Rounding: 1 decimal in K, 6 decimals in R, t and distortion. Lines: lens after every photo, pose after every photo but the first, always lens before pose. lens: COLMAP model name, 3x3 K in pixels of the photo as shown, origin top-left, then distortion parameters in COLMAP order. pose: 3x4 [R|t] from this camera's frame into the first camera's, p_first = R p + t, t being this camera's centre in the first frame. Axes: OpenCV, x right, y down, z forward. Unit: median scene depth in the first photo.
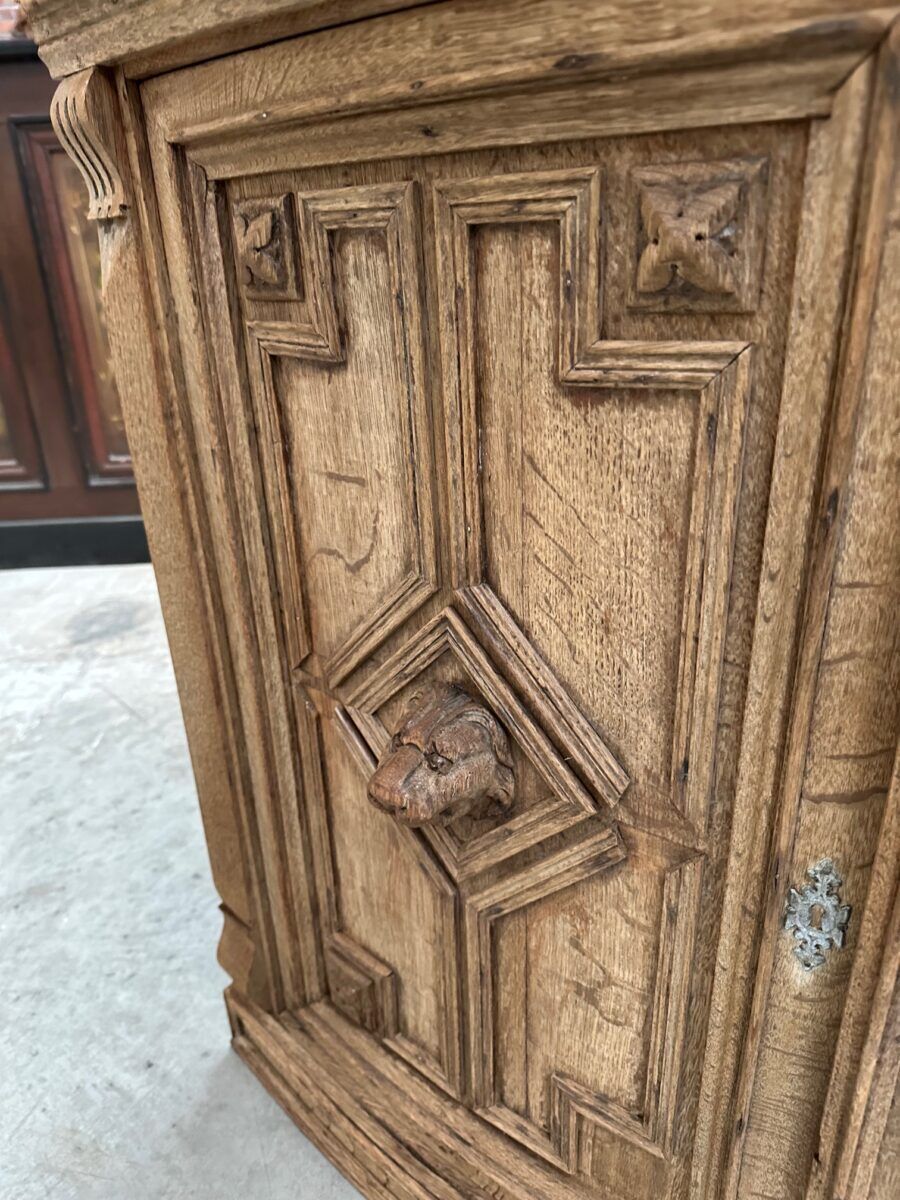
lens RADIAL K [[860.4, 0, 430.9], [0, 860.4, 599.1], [0, 0, 1]] dist [0.061201, -0.084423]
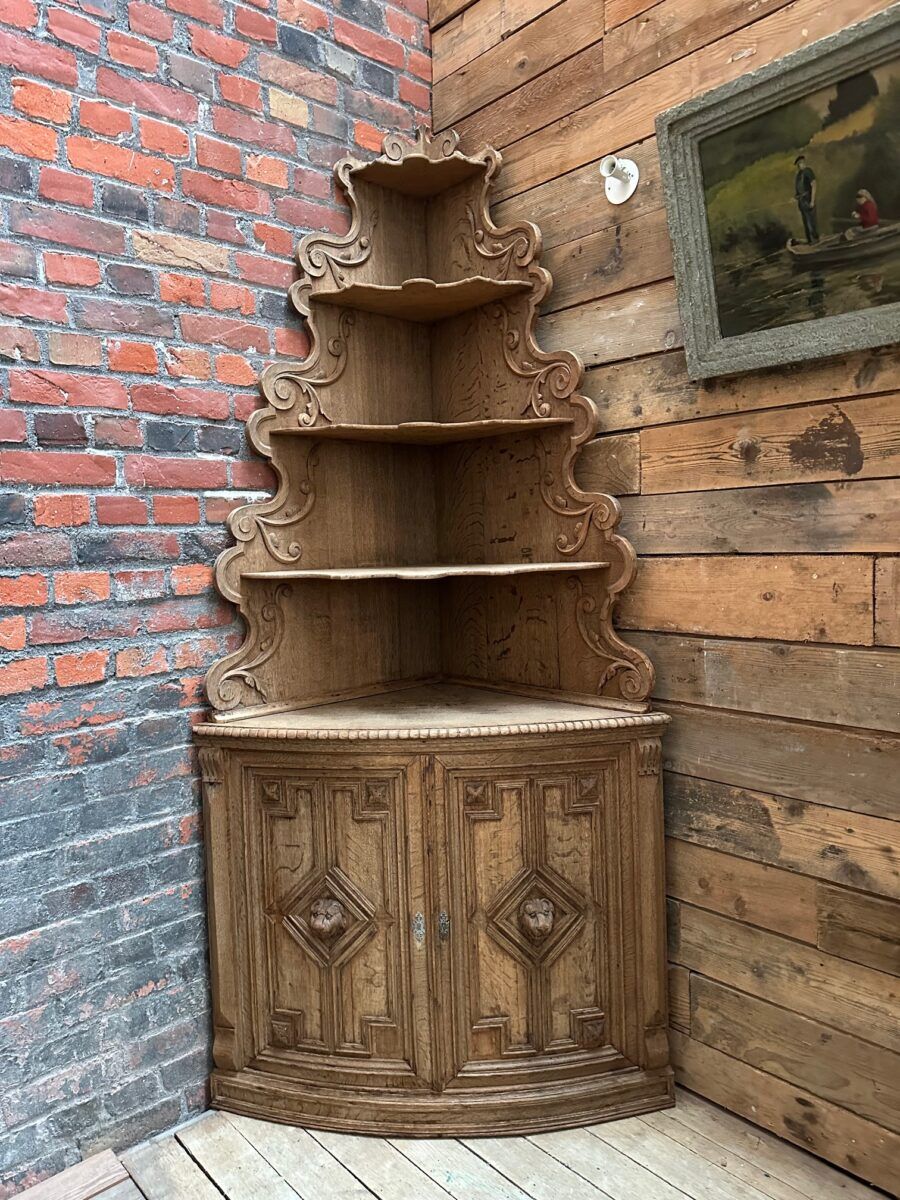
lens RADIAL K [[822.0, 0, 464.0], [0, 822.0, 600.6], [0, 0, 1]] dist [0.056032, -0.067681]
pose [[0.885491, -0.012454, 0.464489, -1.190134], [0.179230, 0.931436, -0.316707, 0.154878], [-0.428698, 0.363692, 0.827011, -2.935255]]
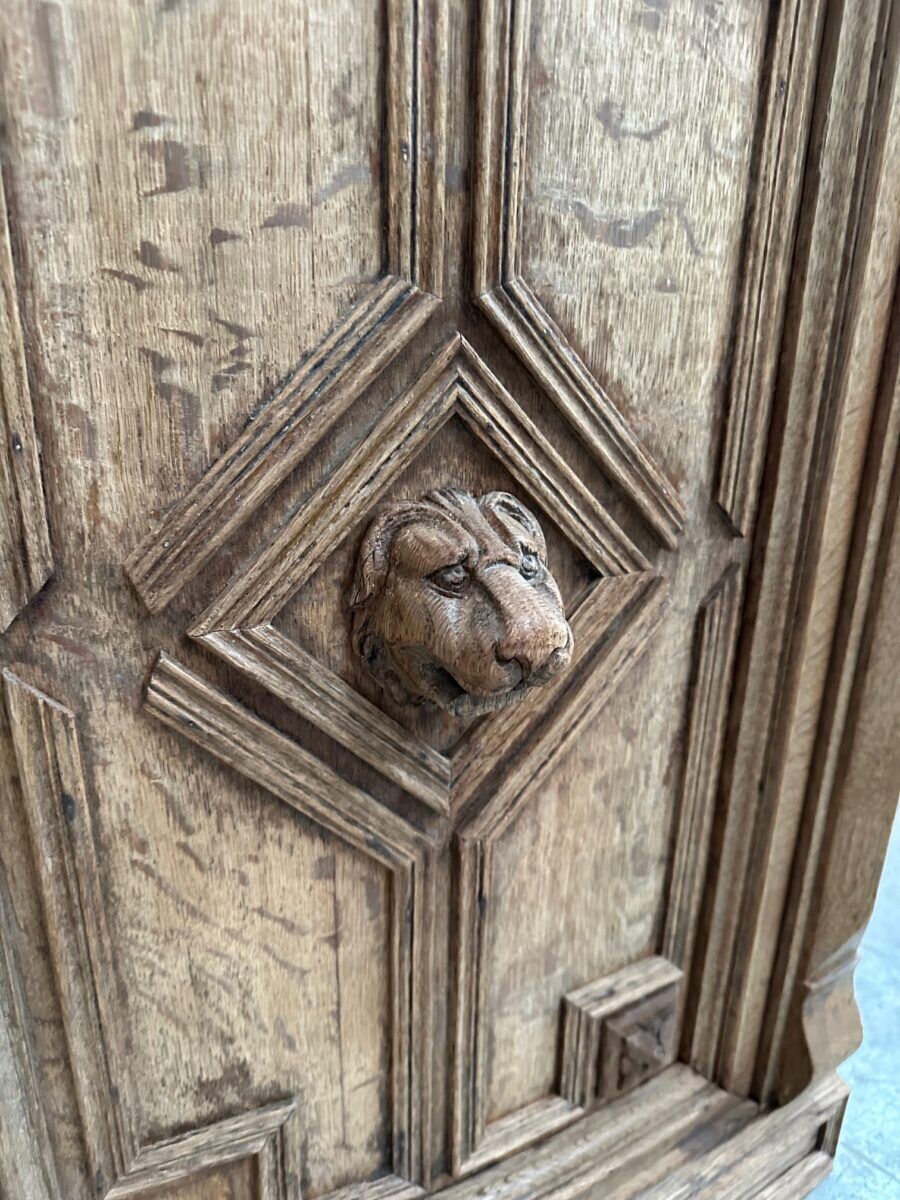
lens RADIAL K [[829.9, 0, 443.2], [0, 829.9, 598.7], [0, 0, 1]] dist [0.056318, -0.076131]
pose [[0.679580, -0.175958, 0.712186, 0.399124], [0.251276, 0.967915, -0.000631, 0.366199], [-0.689225, 0.179384, 0.701990, 0.175895]]
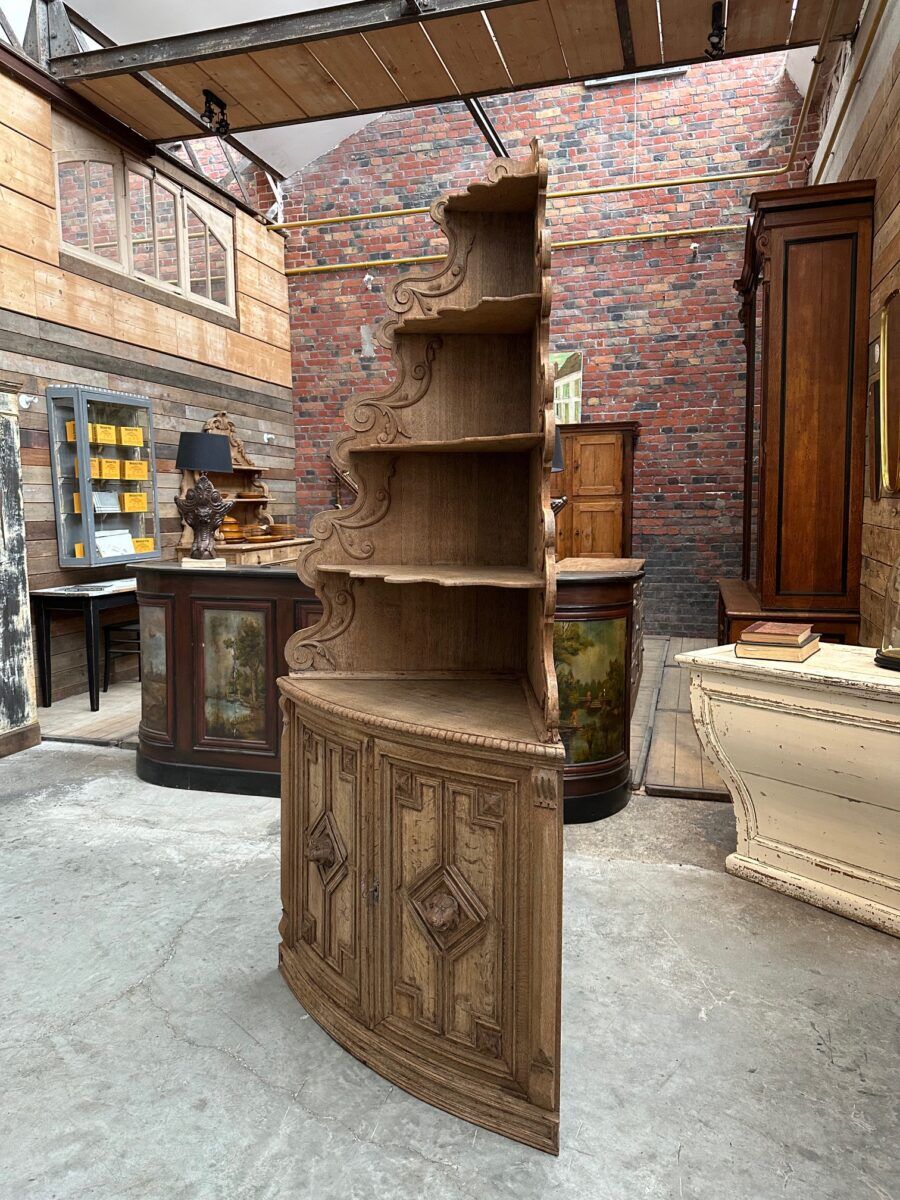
lens RADIAL K [[833.3, 0, 451.9], [0, 833.3, 588.8], [0, 0, 1]] dist [0.055686, -0.074550]
pose [[0.964504, 0.076289, -0.252807, 1.835946], [-0.152677, 0.942228, -0.298156, 0.102286], [0.215456, 0.326171, 0.920430, -3.681542]]
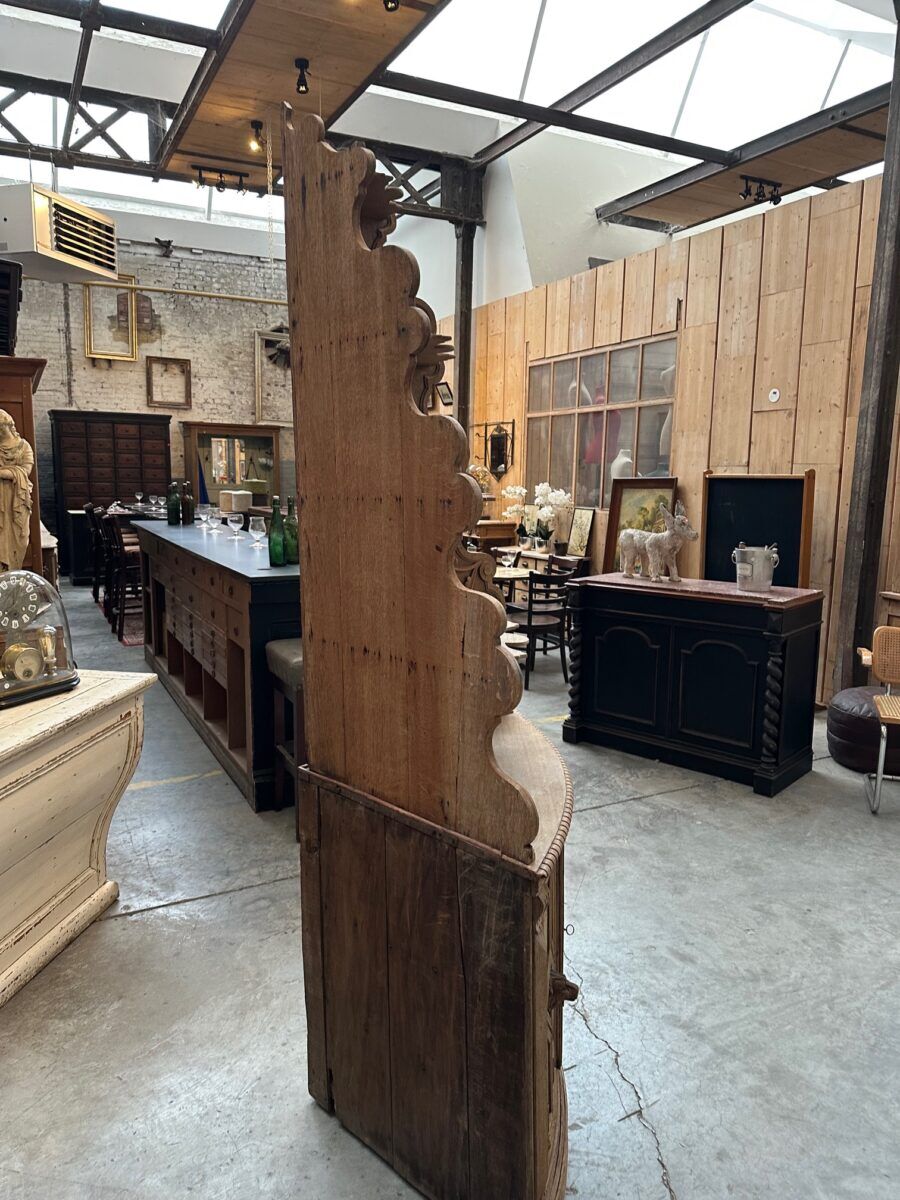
lens RADIAL K [[854.5, 0, 430.1], [0, 854.5, 594.5], [0, 0, 1]] dist [-0.002772, -0.008805]
pose [[-0.463329, -0.072407, 0.883223, -3.129109], [0.388300, 0.879299, 0.275783, -2.787615], [-0.796586, 0.470734, -0.379289, 2.198804]]
